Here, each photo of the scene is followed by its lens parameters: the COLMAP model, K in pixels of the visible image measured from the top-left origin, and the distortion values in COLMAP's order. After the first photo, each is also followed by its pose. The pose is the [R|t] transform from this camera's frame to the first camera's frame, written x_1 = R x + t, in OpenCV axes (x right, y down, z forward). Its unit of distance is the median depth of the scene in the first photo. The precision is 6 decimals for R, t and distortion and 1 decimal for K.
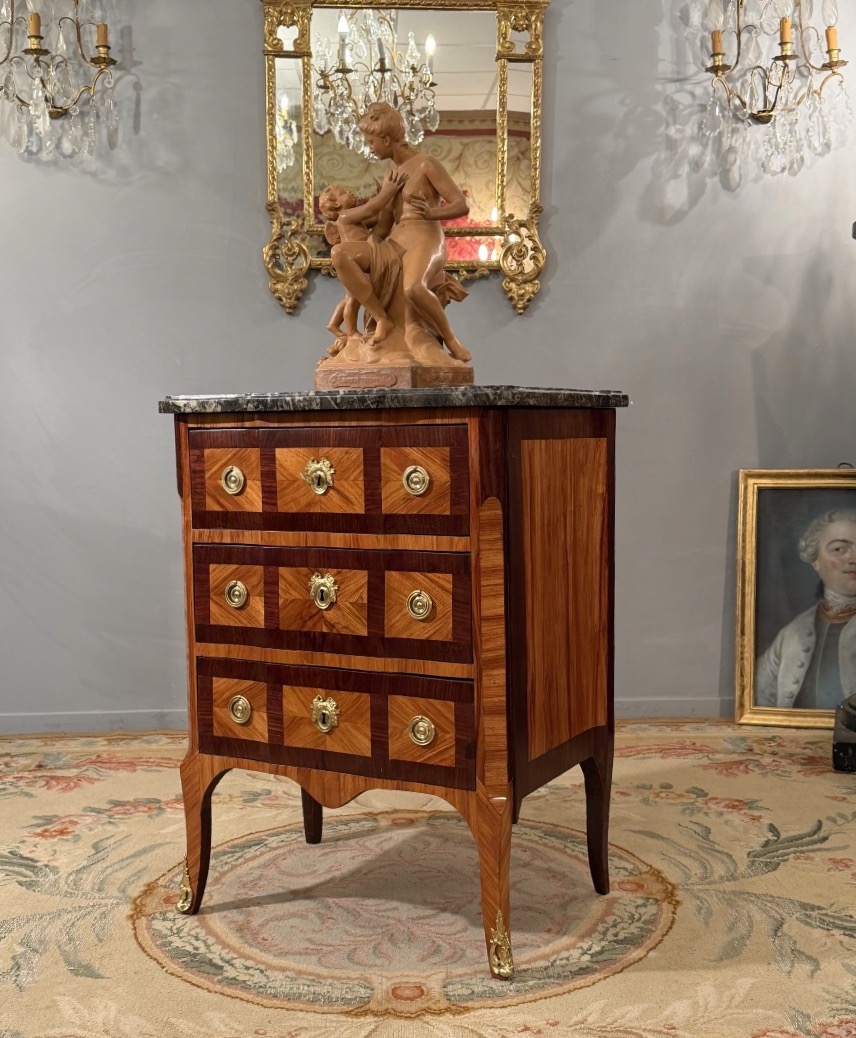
lens RADIAL K [[1217.3, 0, 426.6], [0, 1217.3, 543.8], [0, 0, 1]] dist [0.190653, -0.459148]
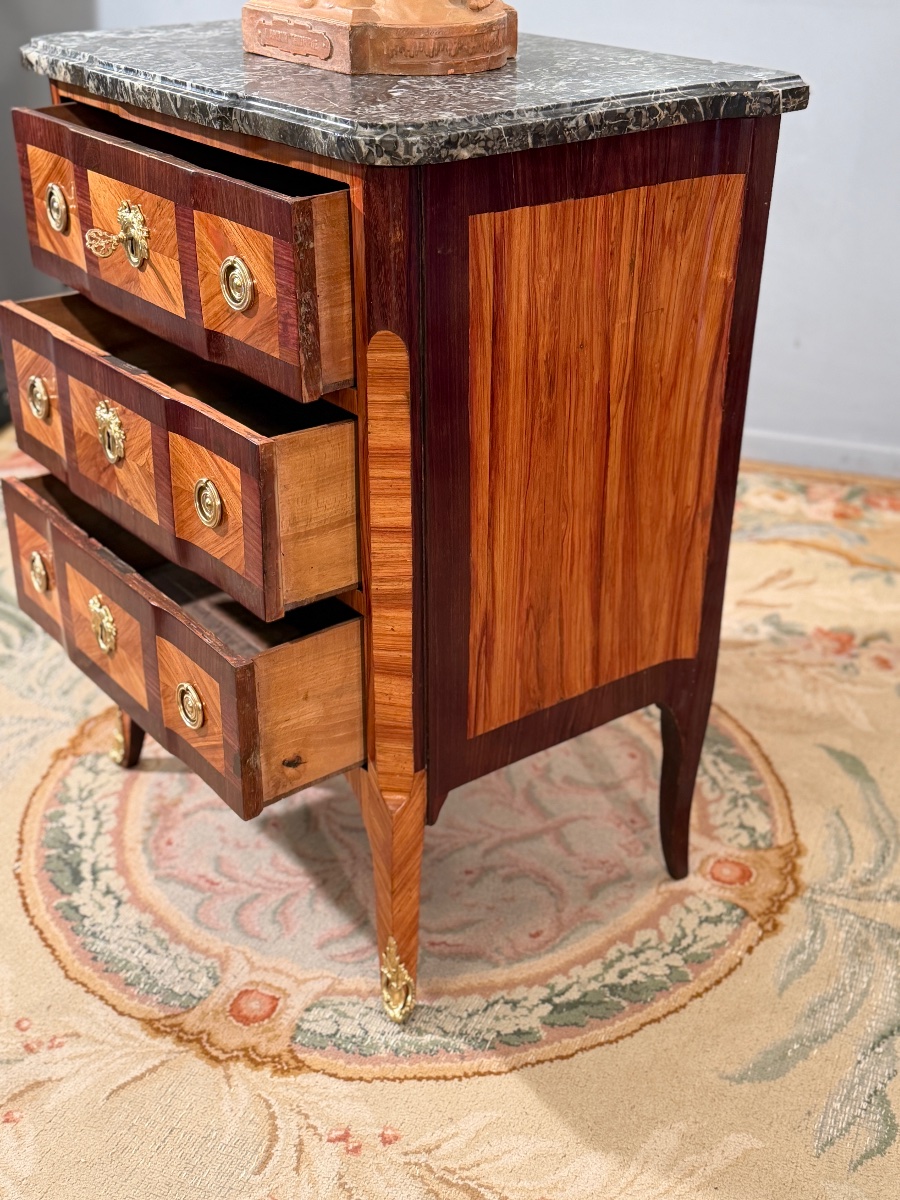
lens RADIAL K [[1457.2, 0, 450.0], [0, 1457.2, 600.0], [0, 0, 1]] dist [0.189106, -0.434561]
pose [[0.917270, 0.199451, -0.344726, 0.287752], [-0.053125, 0.919104, 0.390416, -0.160869], [0.394708, -0.339803, 0.853662, 0.349544]]
